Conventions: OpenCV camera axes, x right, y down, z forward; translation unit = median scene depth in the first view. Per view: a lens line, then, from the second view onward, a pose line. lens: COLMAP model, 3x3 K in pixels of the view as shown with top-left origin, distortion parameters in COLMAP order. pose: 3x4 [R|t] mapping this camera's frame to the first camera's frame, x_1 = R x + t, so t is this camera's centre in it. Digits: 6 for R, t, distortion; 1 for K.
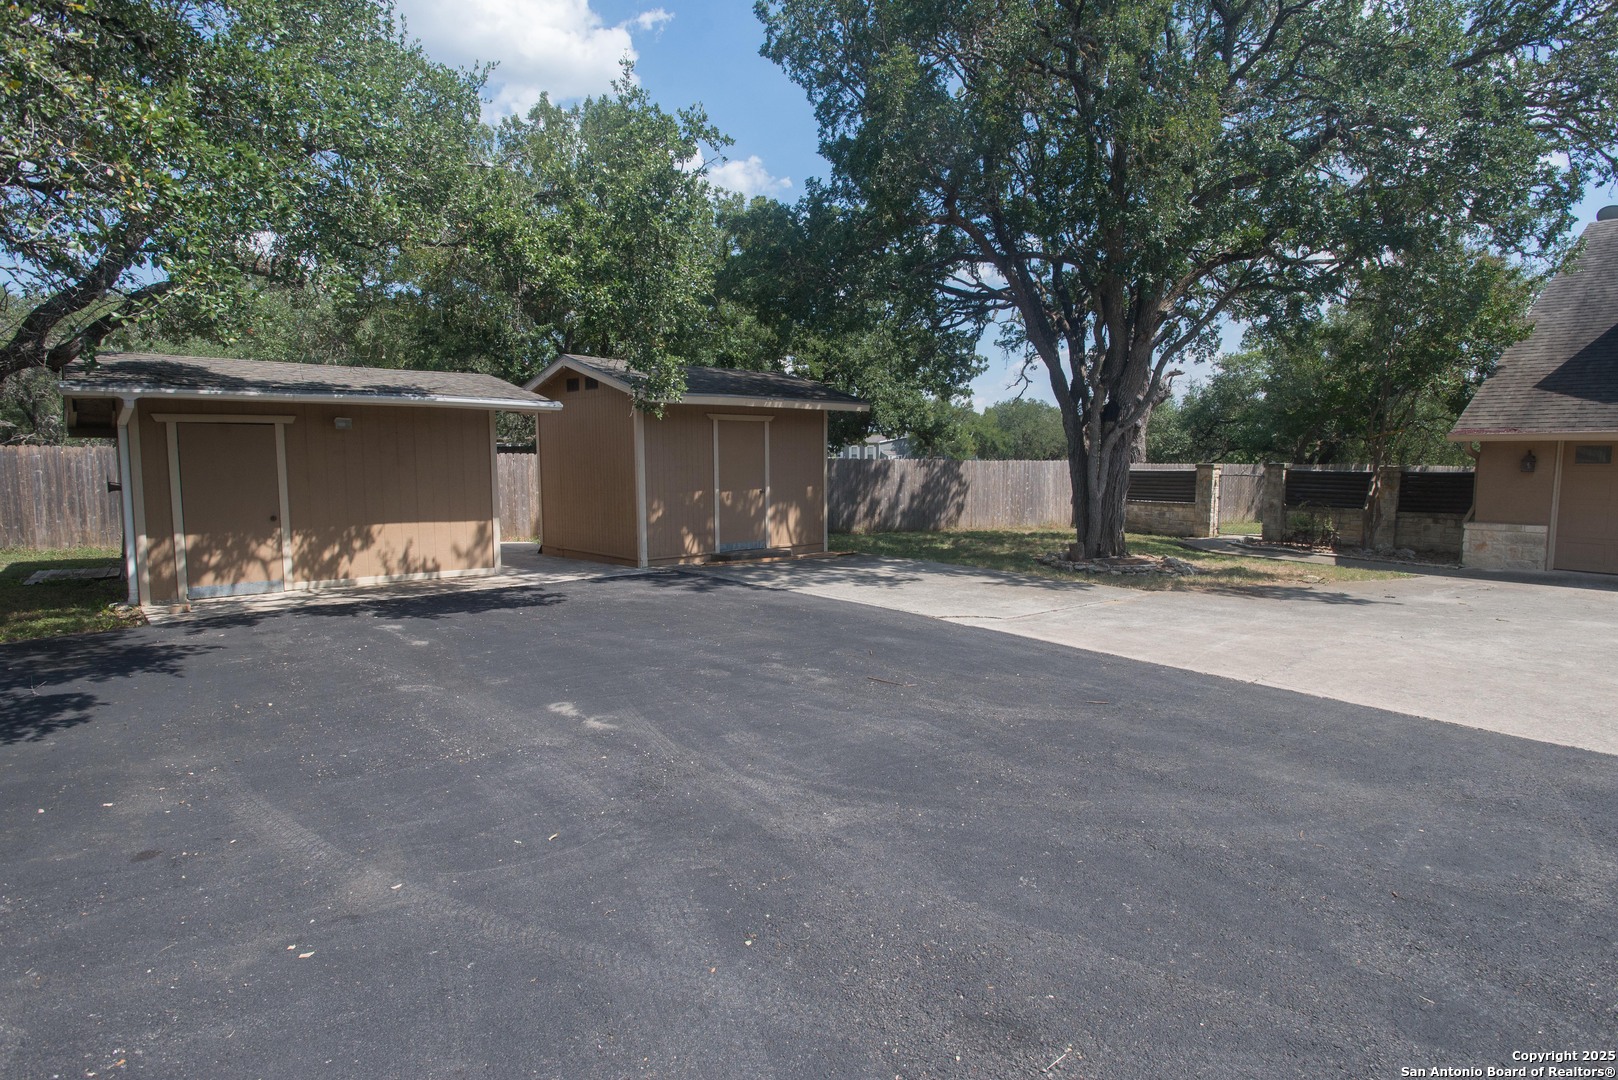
lens RADIAL K [[880.8, 0, 809.0], [0, 880.8, 540.0], [0, 0, 1]] dist [-0.000670, -0.000291]
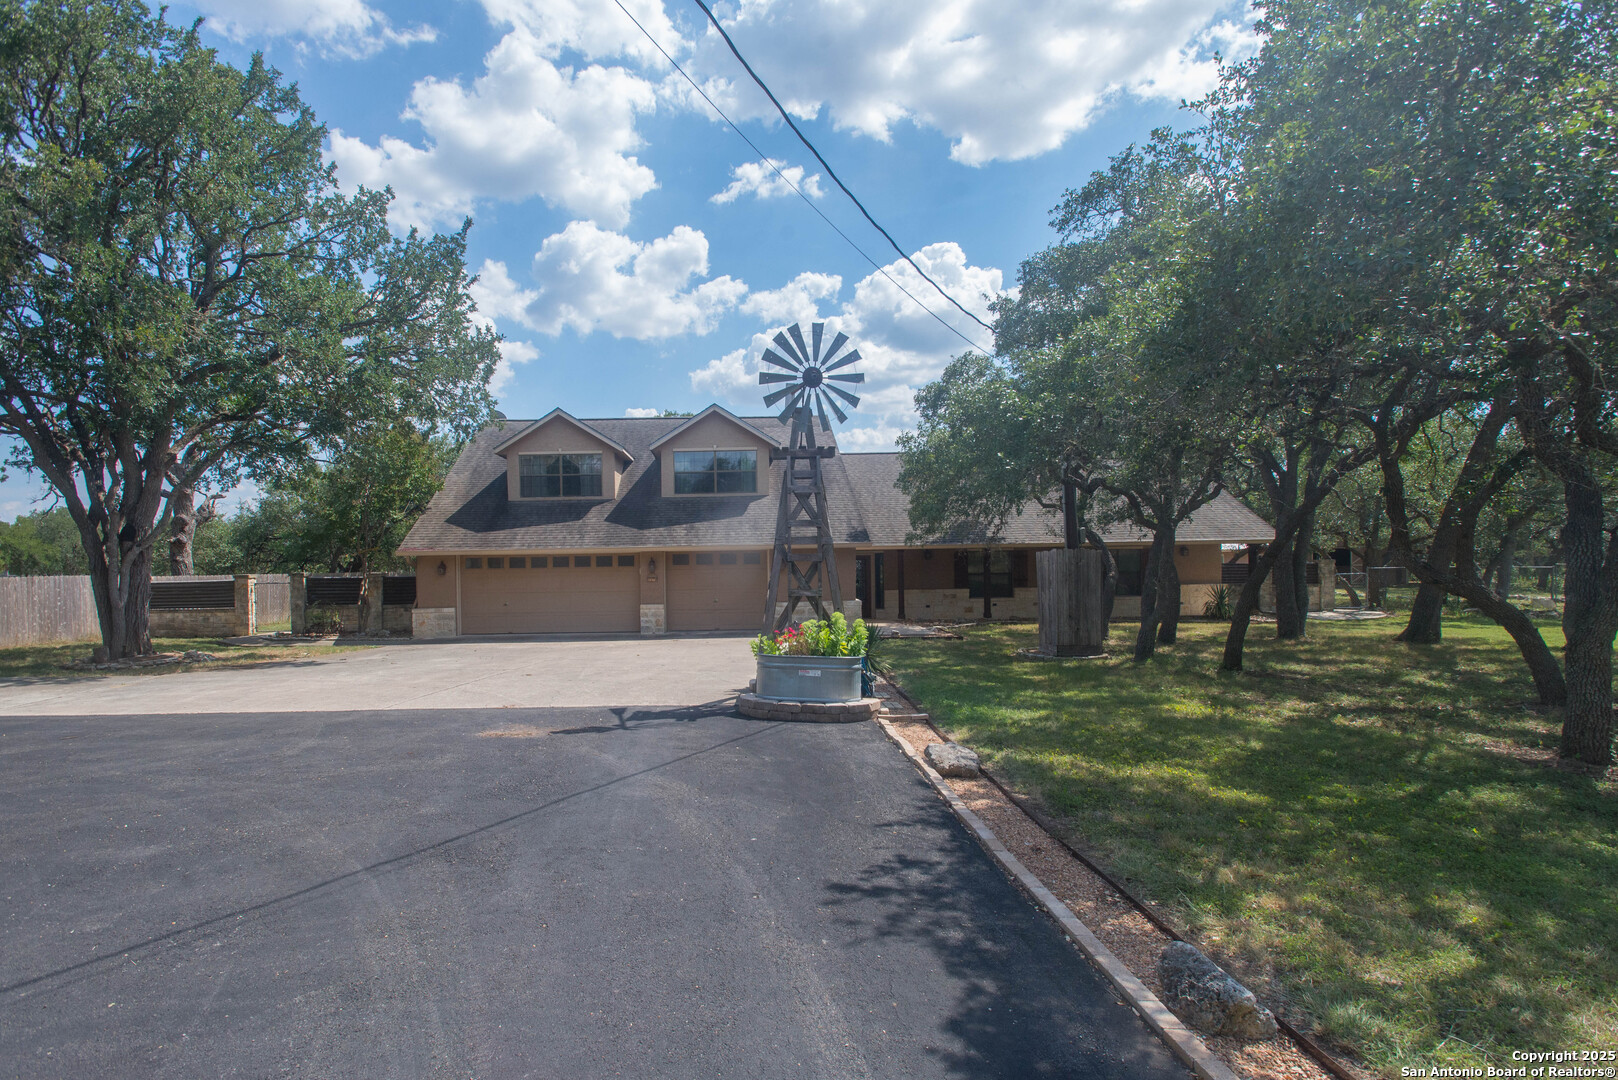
lens RADIAL K [[890.0, 0, 808.2], [0, 890.0, 573.2], [0, 0, 1]] dist [-0.001020, -0.000898]
pose [[0.616090, -0.025197, 0.787273, -0.034348], [0.092325, 0.994909, -0.040408, 0.038342], [-0.782246, 0.097580, 0.615280, -0.422473]]
